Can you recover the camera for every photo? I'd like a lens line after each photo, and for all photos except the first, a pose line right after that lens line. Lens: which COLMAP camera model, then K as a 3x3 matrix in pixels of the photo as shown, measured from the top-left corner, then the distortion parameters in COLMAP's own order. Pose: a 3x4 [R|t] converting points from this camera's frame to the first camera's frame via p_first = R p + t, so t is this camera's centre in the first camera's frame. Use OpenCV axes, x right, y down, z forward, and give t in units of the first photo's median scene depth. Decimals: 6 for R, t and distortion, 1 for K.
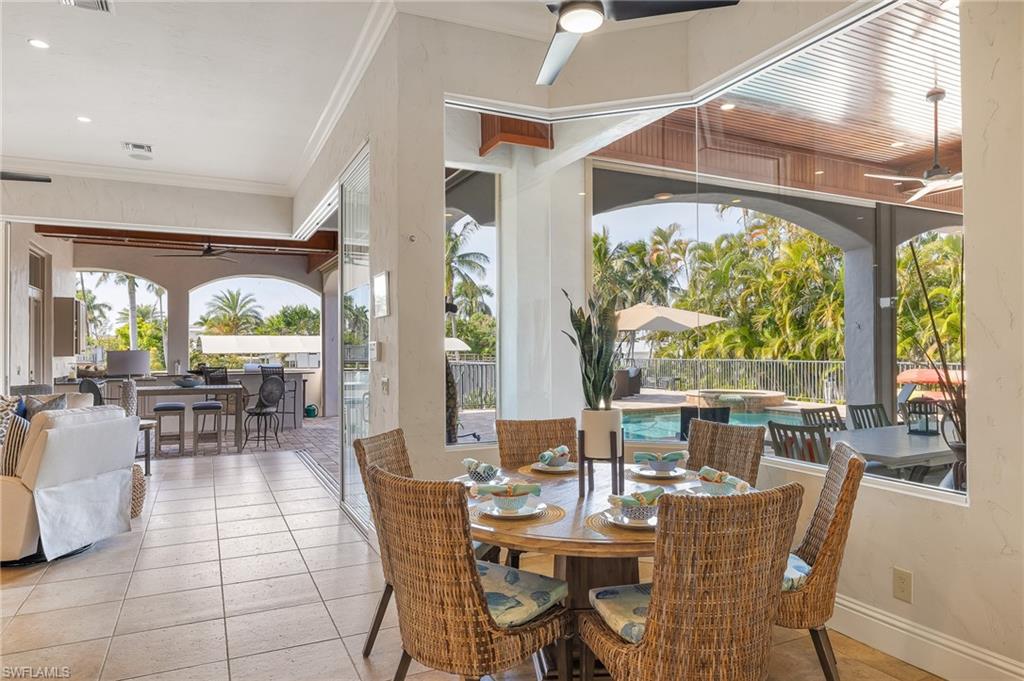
lens RADIAL K [[638.9, 0, 508.3], [0, 638.9, 343.3], [0, 0, 1]] dist [-0.009515, -0.000548]
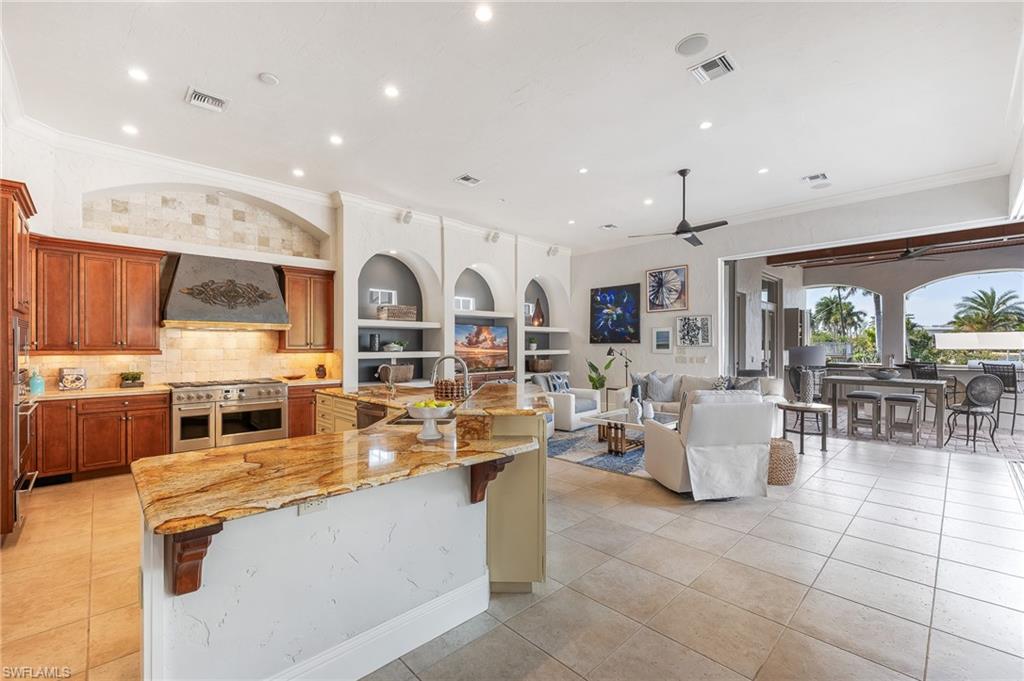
lens RADIAL K [[431.7, 0, 515.3], [0, 431.7, 347.5], [0, 0, 1]] dist [0.000486, 0.000111]
pose [[0.317981, 0.007022, -0.948071, 0.010768], [0.007047, 0.999927, 0.009769, 0.000636], [0.948071, -0.009787, 0.317908, 0.120190]]
